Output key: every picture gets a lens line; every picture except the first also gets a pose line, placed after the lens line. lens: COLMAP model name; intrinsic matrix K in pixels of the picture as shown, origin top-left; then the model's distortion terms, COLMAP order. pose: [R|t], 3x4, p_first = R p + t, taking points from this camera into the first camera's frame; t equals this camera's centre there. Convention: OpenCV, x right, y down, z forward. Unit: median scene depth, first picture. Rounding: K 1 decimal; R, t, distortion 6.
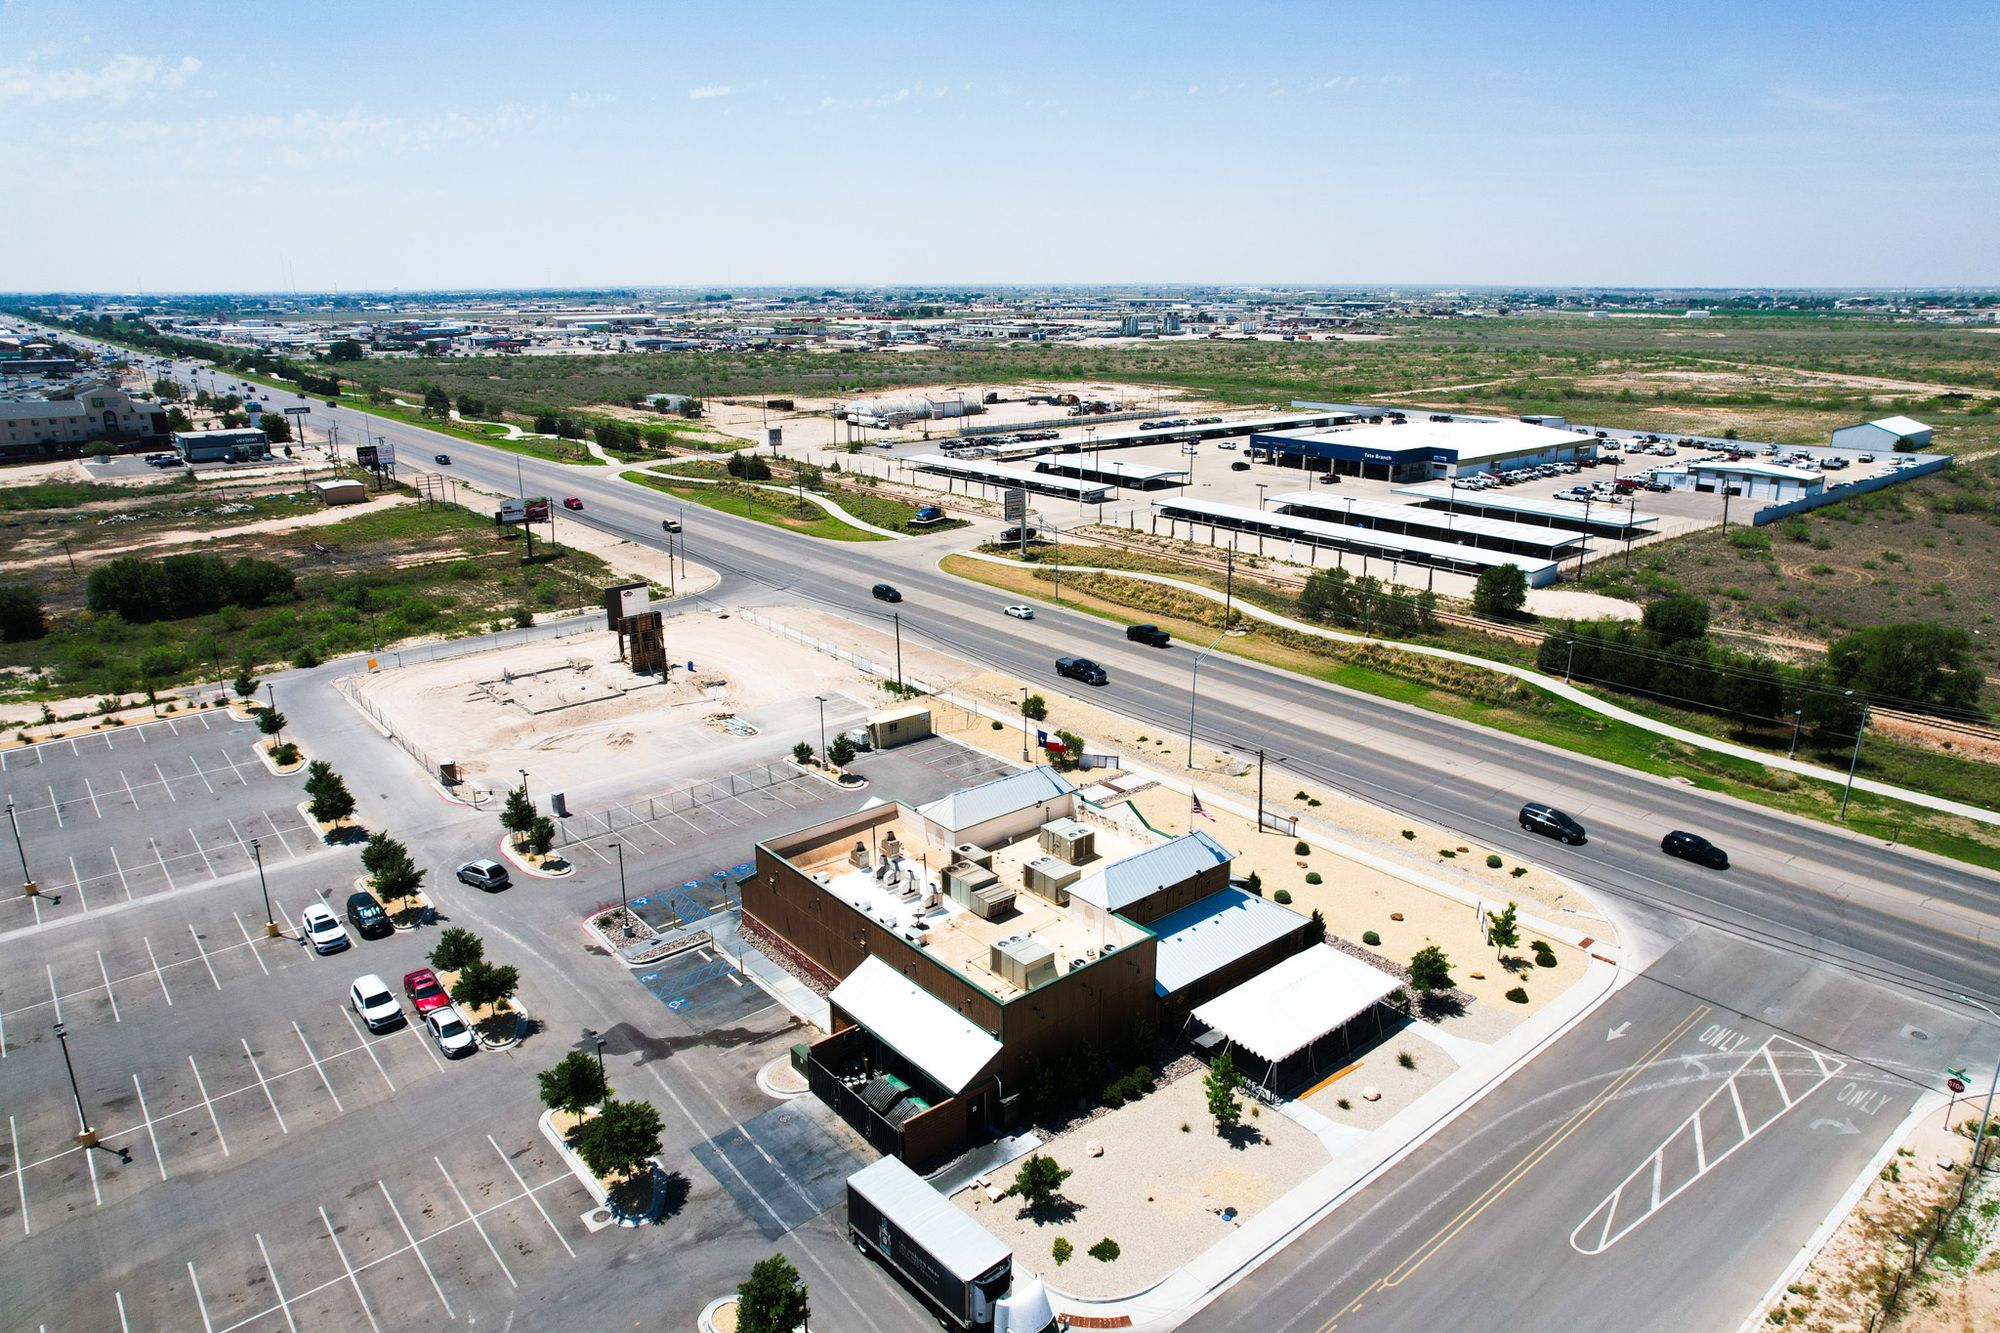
lens RADIAL K [[1274.2, 0, 1007.3], [0, 1274.2, 677.2], [0, 0, 1]] dist [-0.071224, 0.063179]
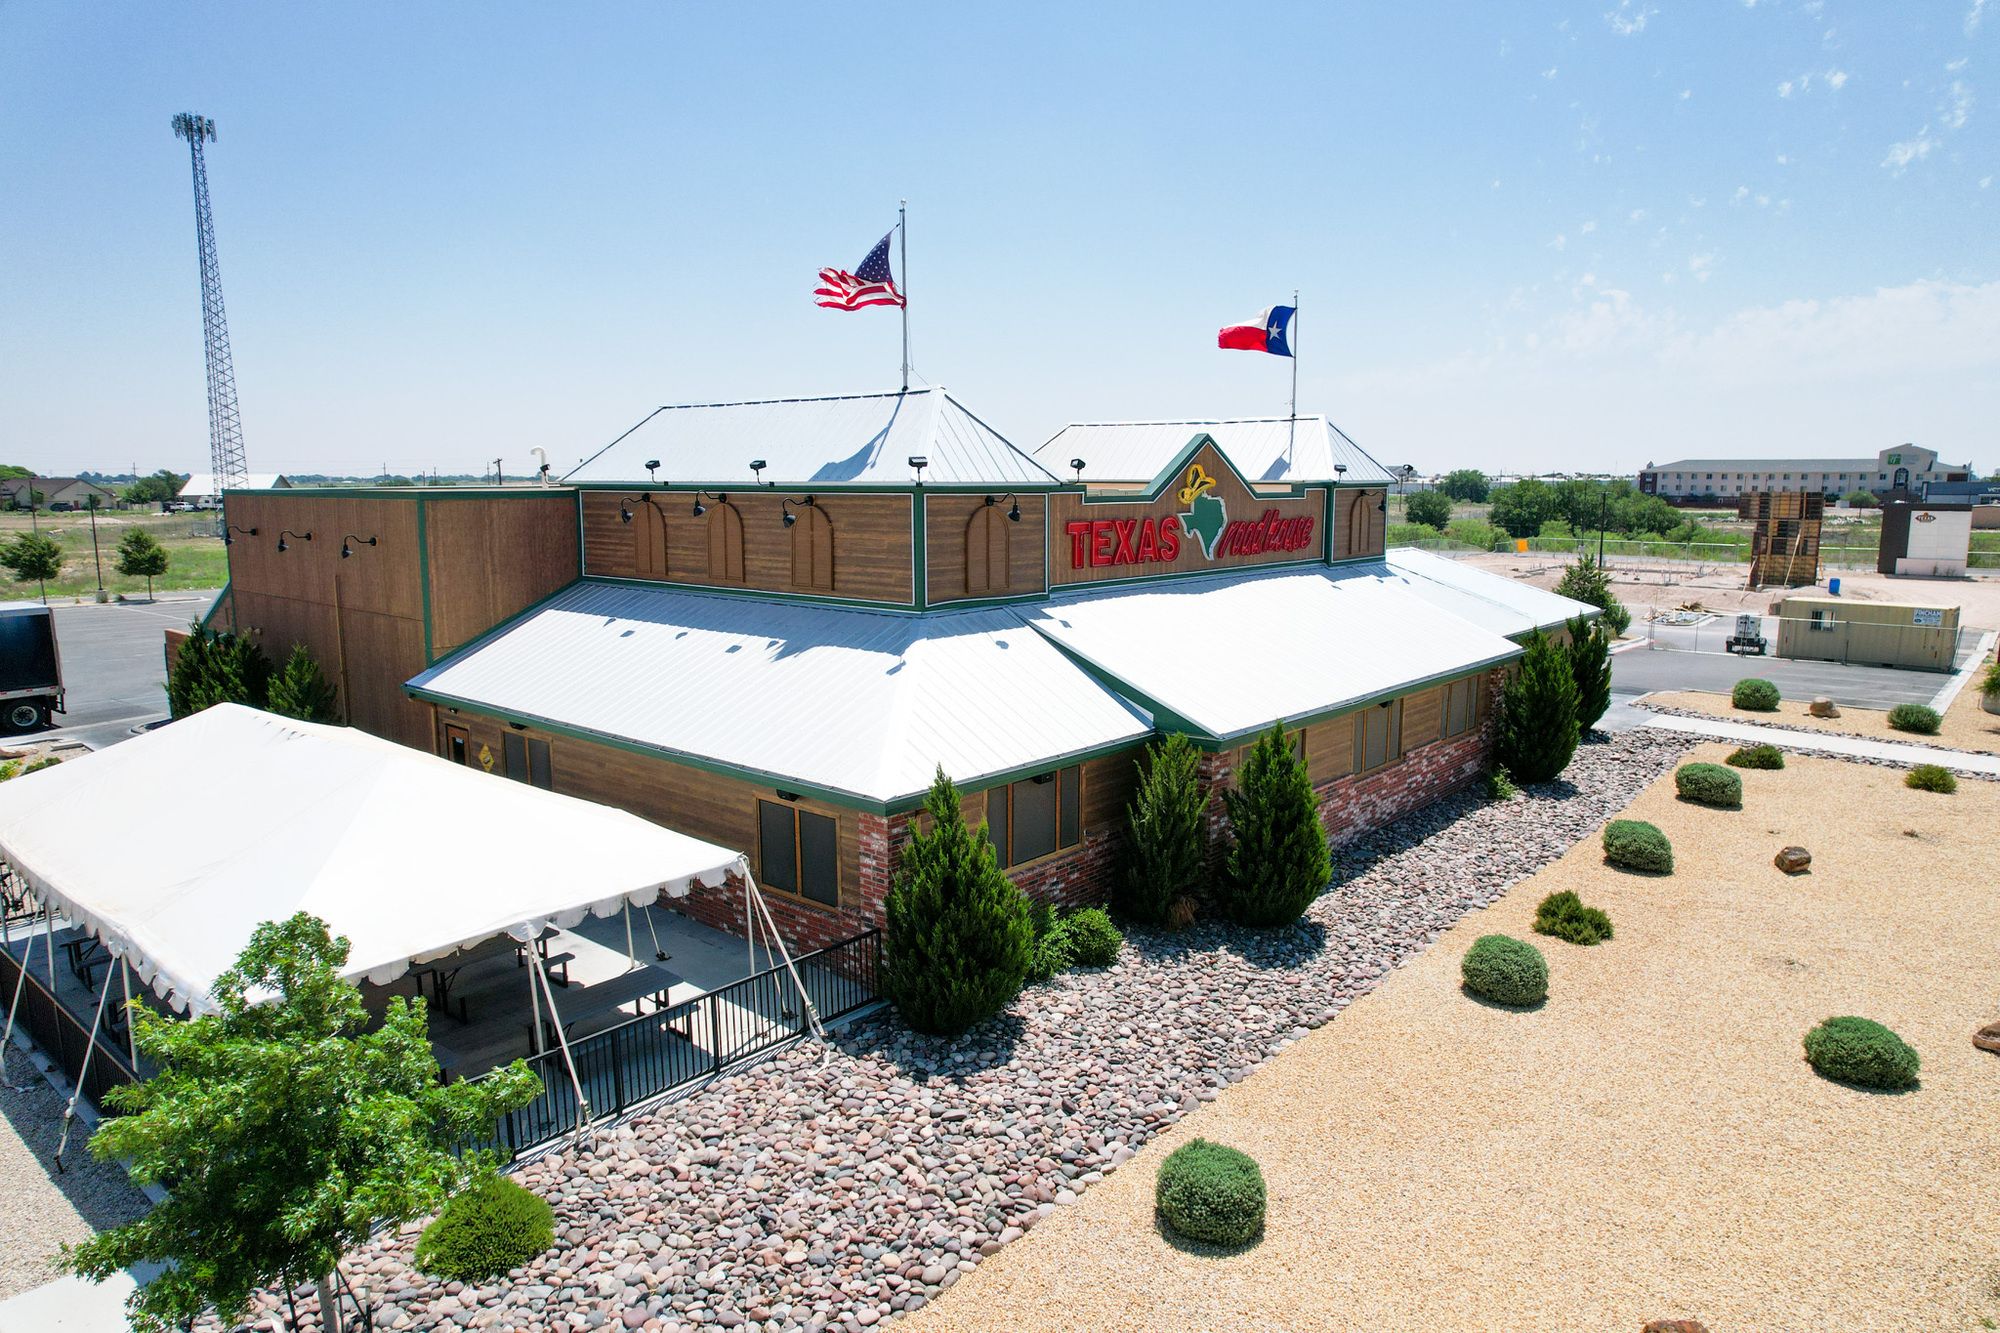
lens RADIAL K [[1274.2, 0, 1007.3], [0, 1274.2, 677.2], [0, 0, 1]] dist [-0.071224, 0.063179]
pose [[0.157905, 0.158007, -0.974731, 0.317807], [-0.298641, 0.948530, 0.105380, 0.106107], [0.941212, 0.274454, 0.196965, 0.706199]]
